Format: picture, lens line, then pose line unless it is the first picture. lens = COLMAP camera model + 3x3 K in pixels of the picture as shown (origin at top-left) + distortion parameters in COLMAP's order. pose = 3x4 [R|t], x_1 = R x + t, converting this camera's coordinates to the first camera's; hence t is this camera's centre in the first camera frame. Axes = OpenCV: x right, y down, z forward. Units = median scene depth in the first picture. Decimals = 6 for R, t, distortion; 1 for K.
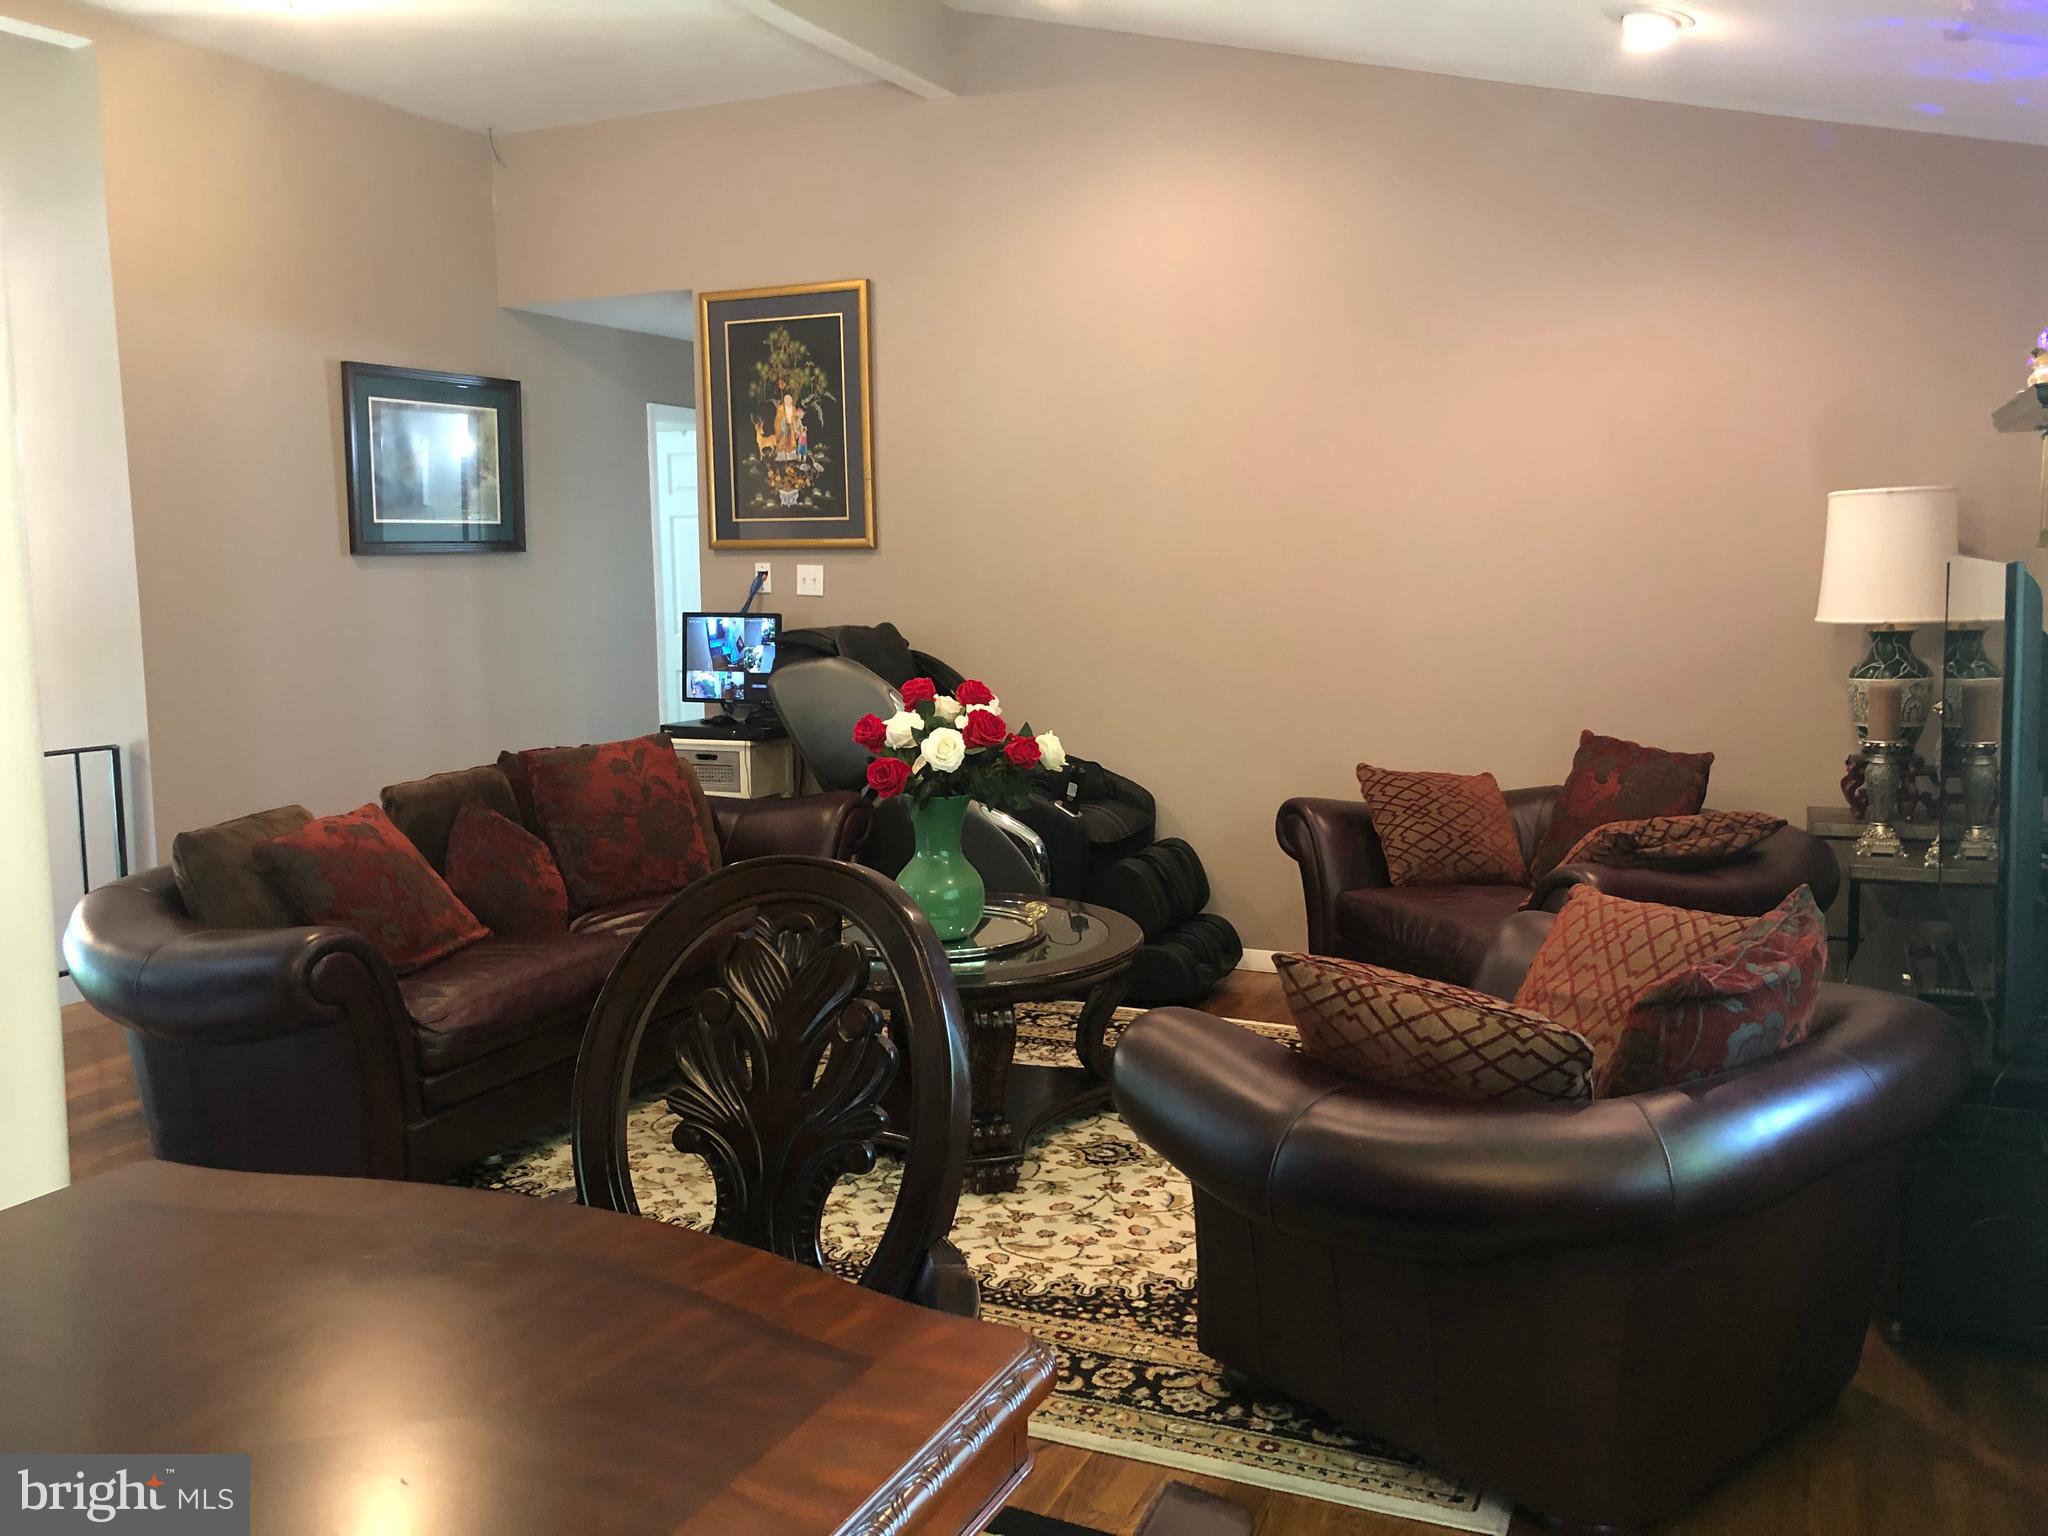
lens RADIAL K [[1692.4, 0, 1028.9], [0, 1692.4, 774.8], [0, 0, 1]] dist [0.052443, -0.033915]
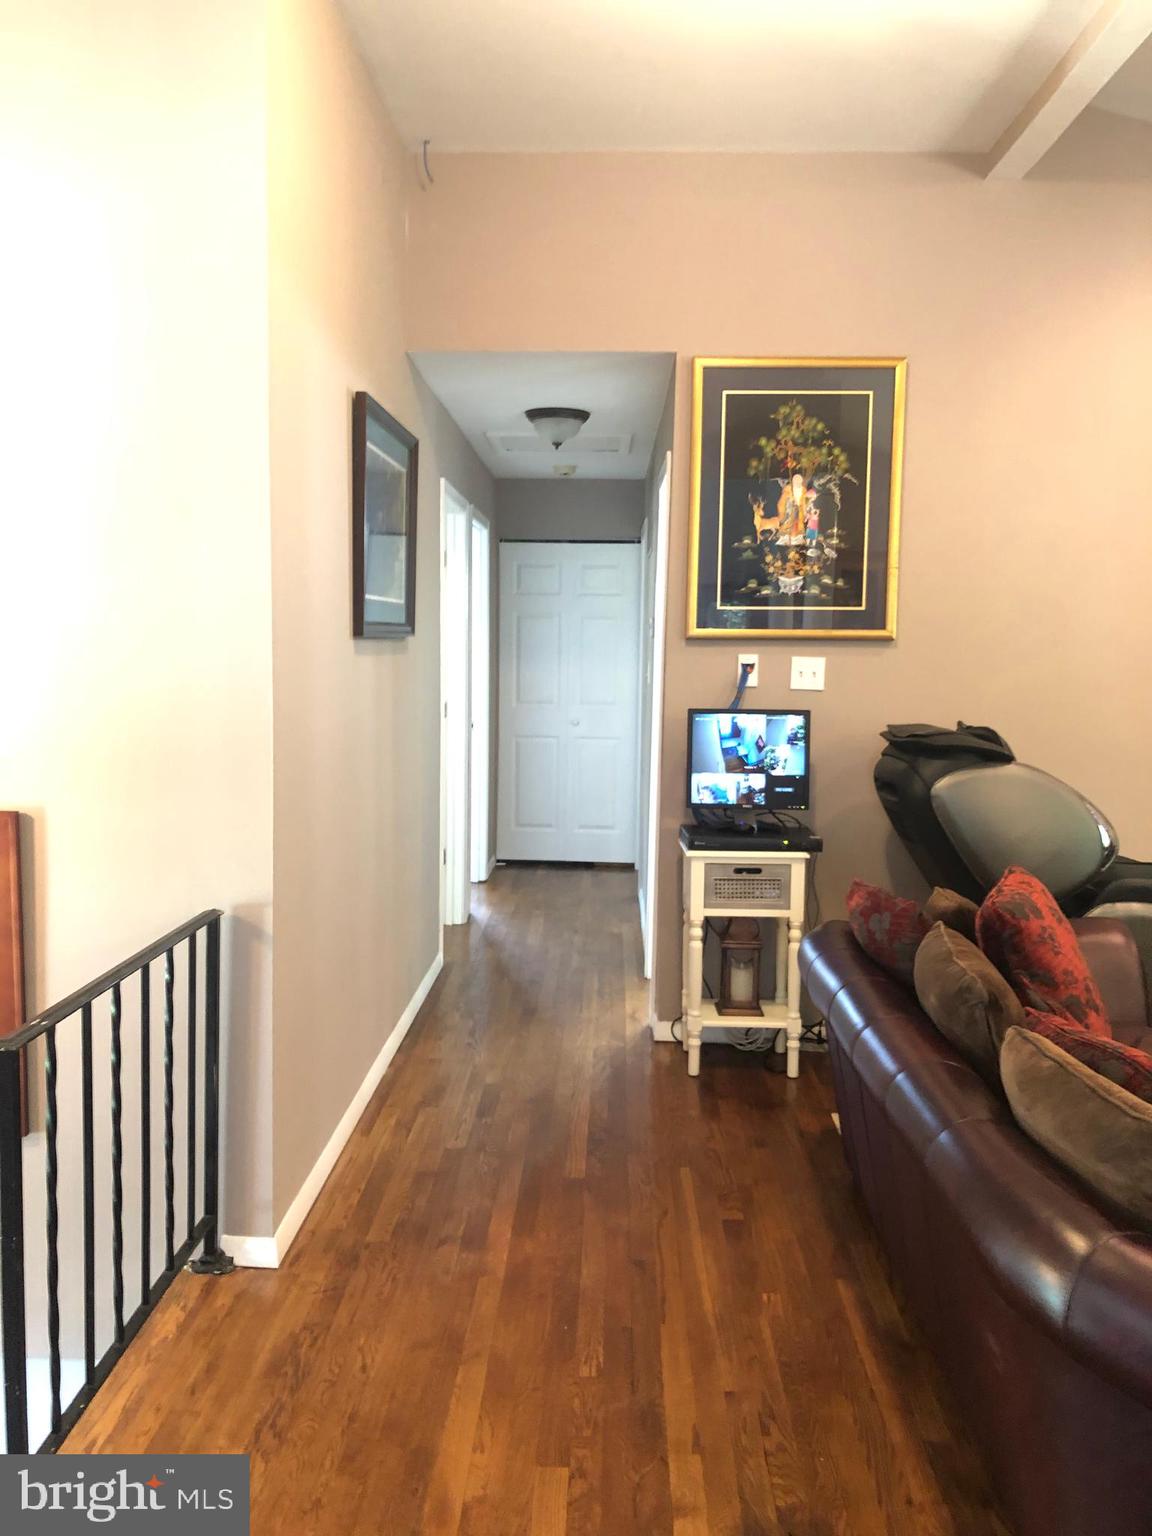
lens RADIAL K [[1269.3, 0, 570.1], [0, 1269.3, 757.6], [0, 0, 1]] dist [0.052443, -0.033915]
pose [[0.918715, -0.019196, 0.394454, -0.531721], [0.033474, 0.999009, -0.029347, -0.053062], [-0.393500, 0.040166, 0.918447, 0.415176]]
